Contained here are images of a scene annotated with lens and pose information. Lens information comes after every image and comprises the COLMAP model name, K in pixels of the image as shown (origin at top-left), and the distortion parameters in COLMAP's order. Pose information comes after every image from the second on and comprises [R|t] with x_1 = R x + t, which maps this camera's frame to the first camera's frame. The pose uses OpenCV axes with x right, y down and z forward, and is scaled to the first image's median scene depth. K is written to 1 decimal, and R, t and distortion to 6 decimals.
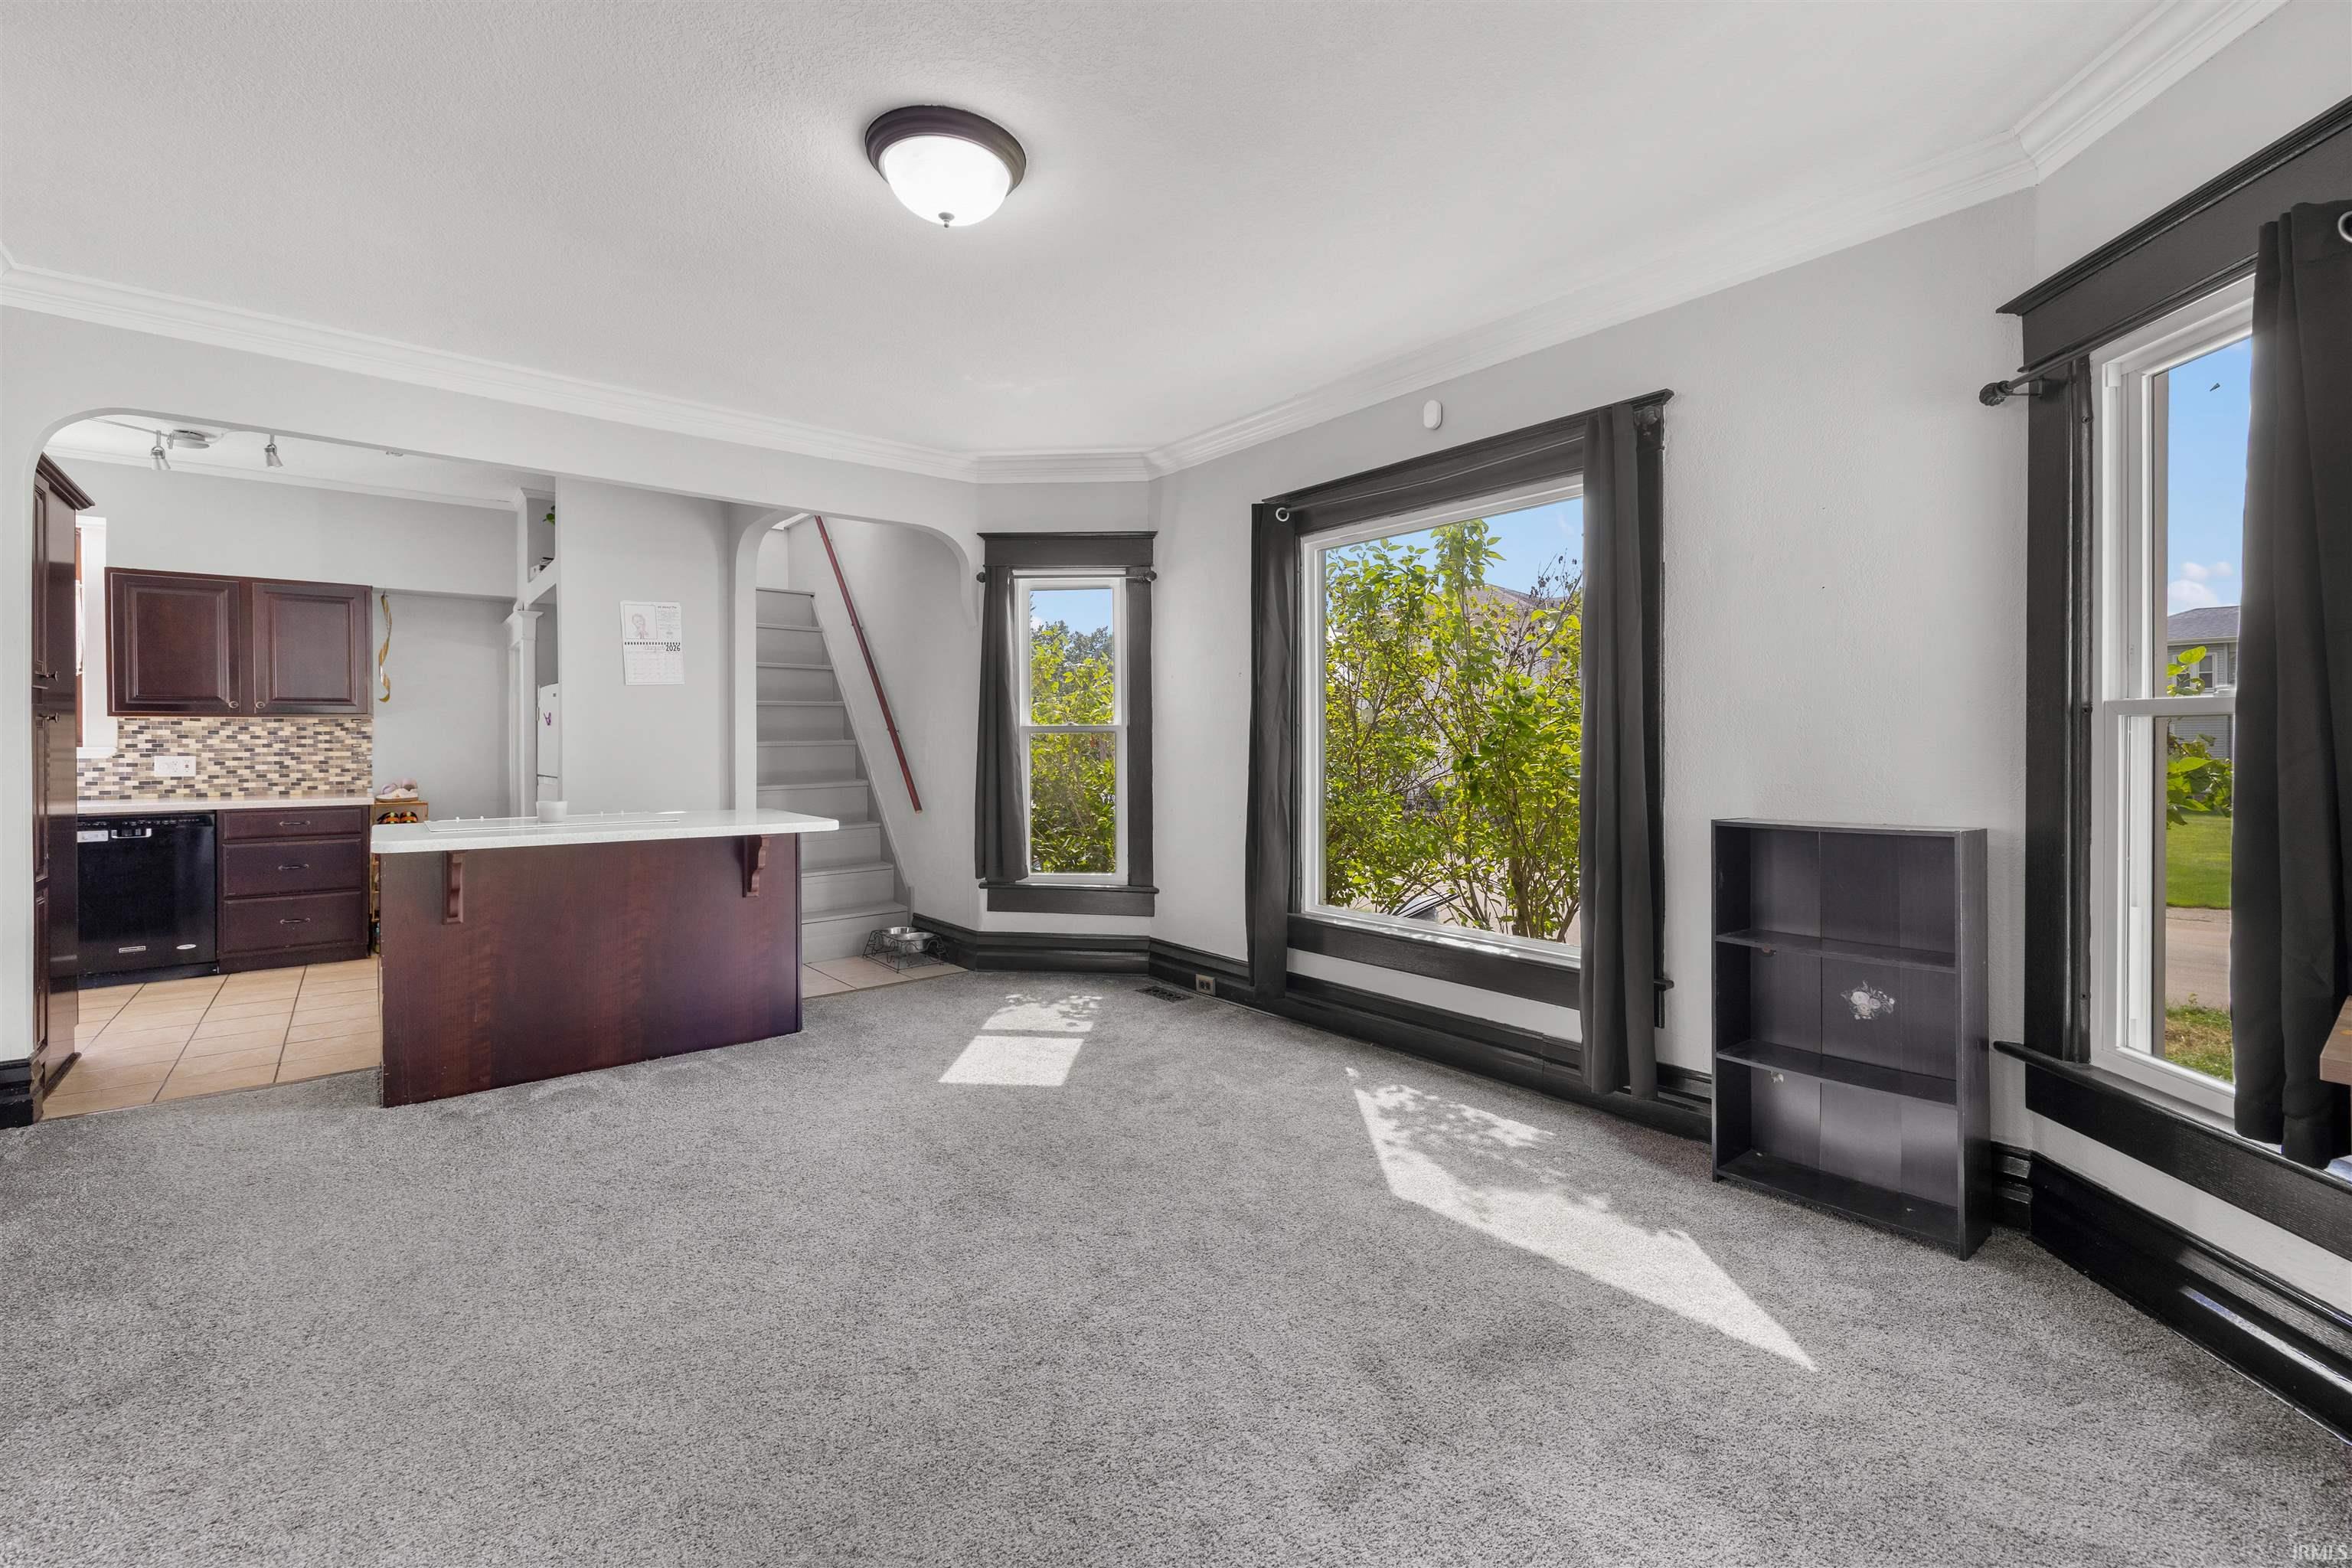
lens RADIAL K [[980.1, 0, 1154.5], [0, 980.1, 747.2], [0, 0, 1]] dist [-0.000953, 0.000525]
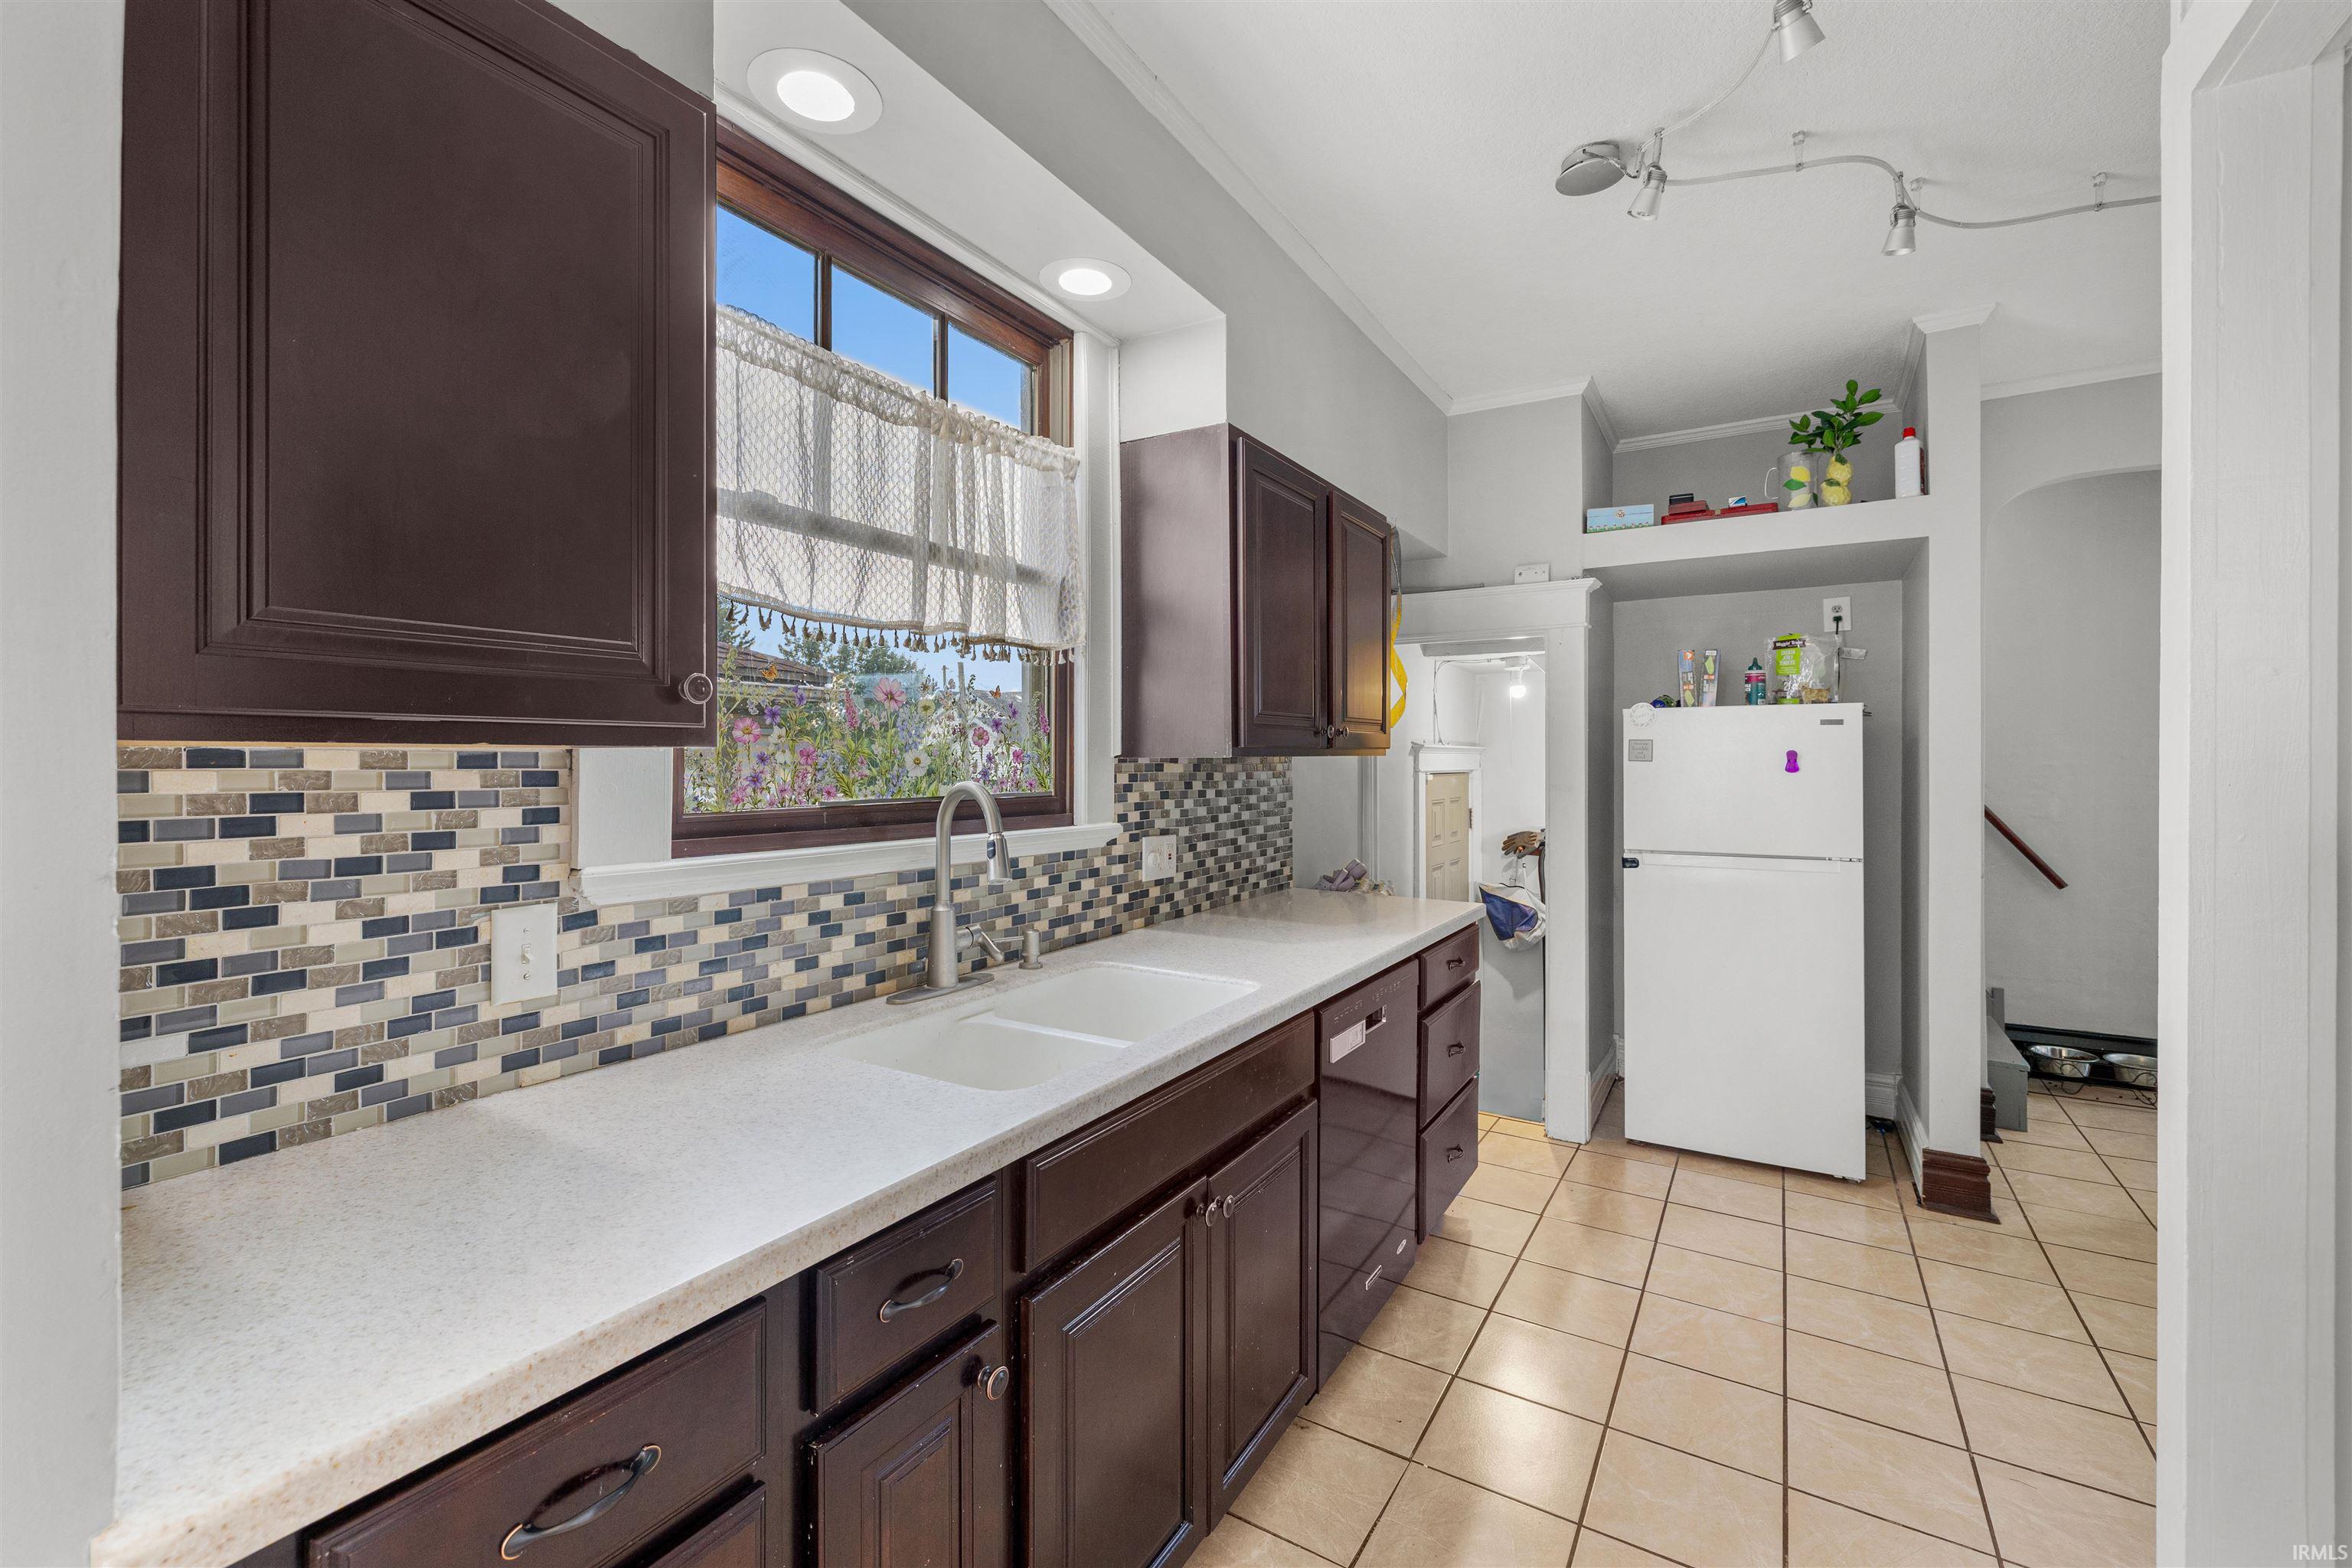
lens RADIAL K [[980.1, 0, 1170.1], [0, 980.1, 774.1], [0, 0, 1]] dist [-0.000953, 0.000525]
pose [[0.948557, -0.005793, 0.316552, -1.116136], [0.004339, 0.999977, 0.005298, -0.023275], [-0.316575, -0.003652, 0.948560, 0.528162]]
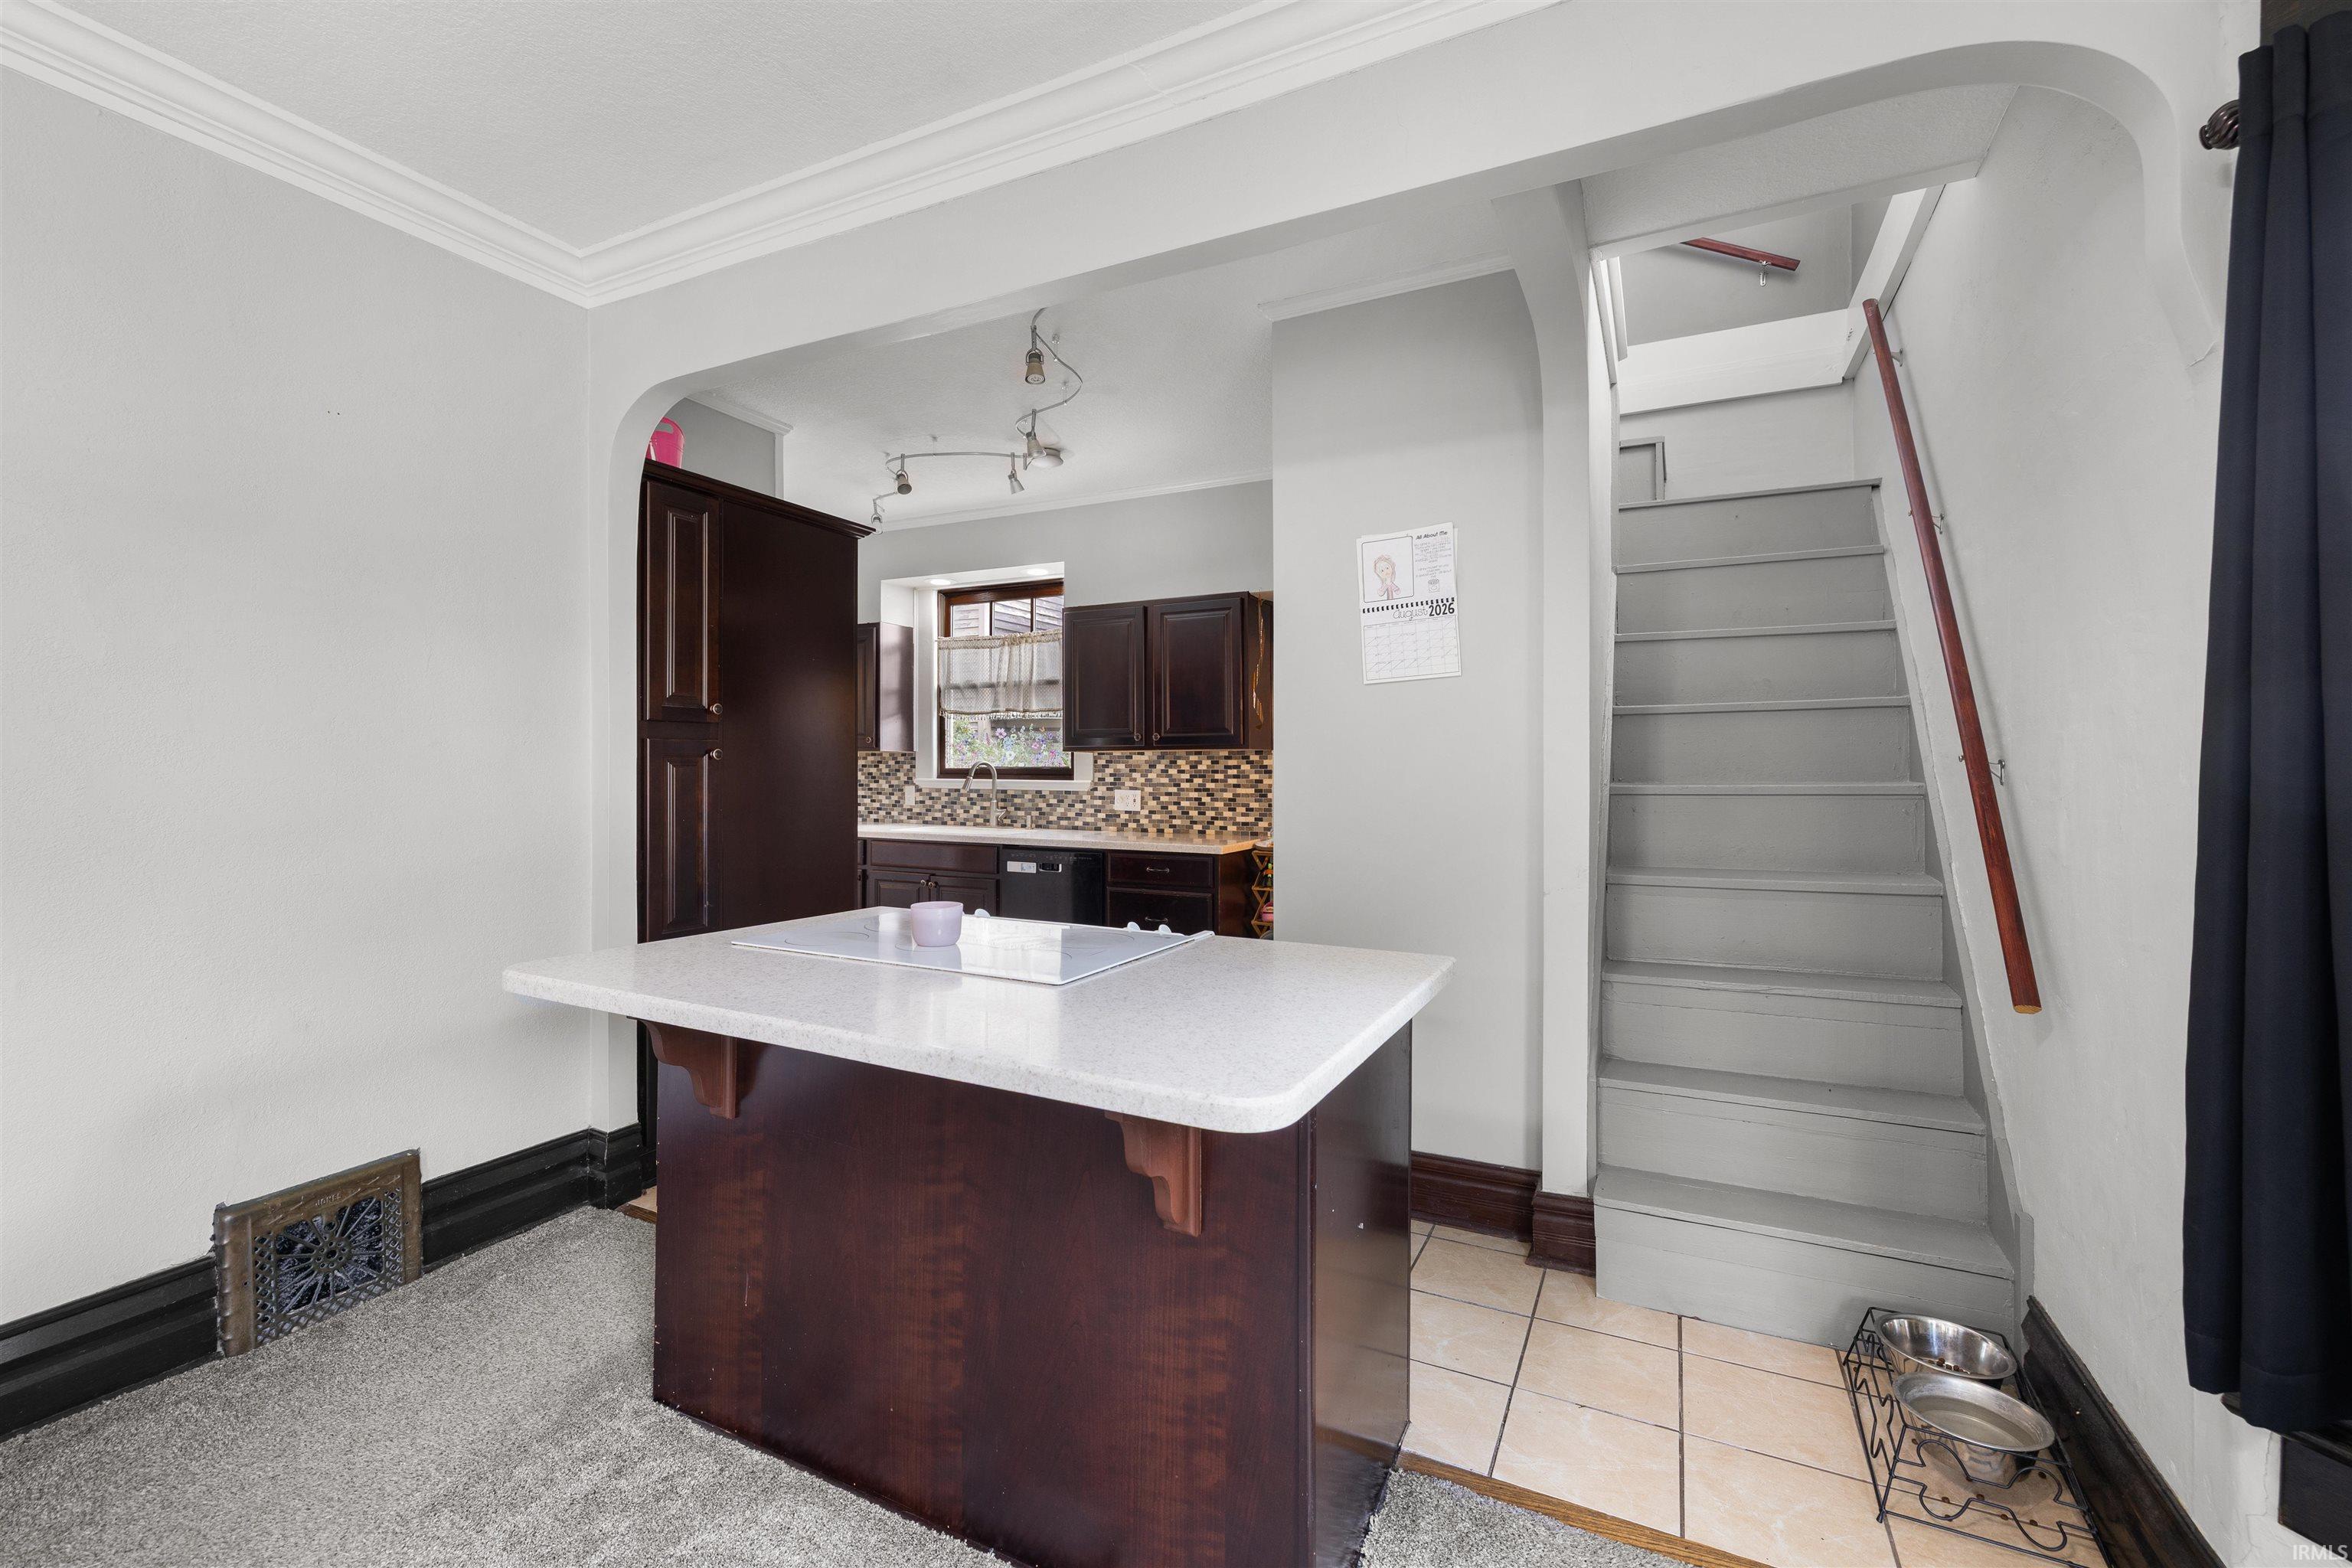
lens RADIAL K [[980.1, 0, 1181.2], [0, 980.1, 766.3], [0, 0, 1]] dist [-0.000953, 0.000525]
pose [[0.413280, 0.000803, -0.910604, -0.061374], [-0.009443, 0.999950, -0.003404, -0.012036], [0.910555, 0.010006, 0.413267, 0.618090]]
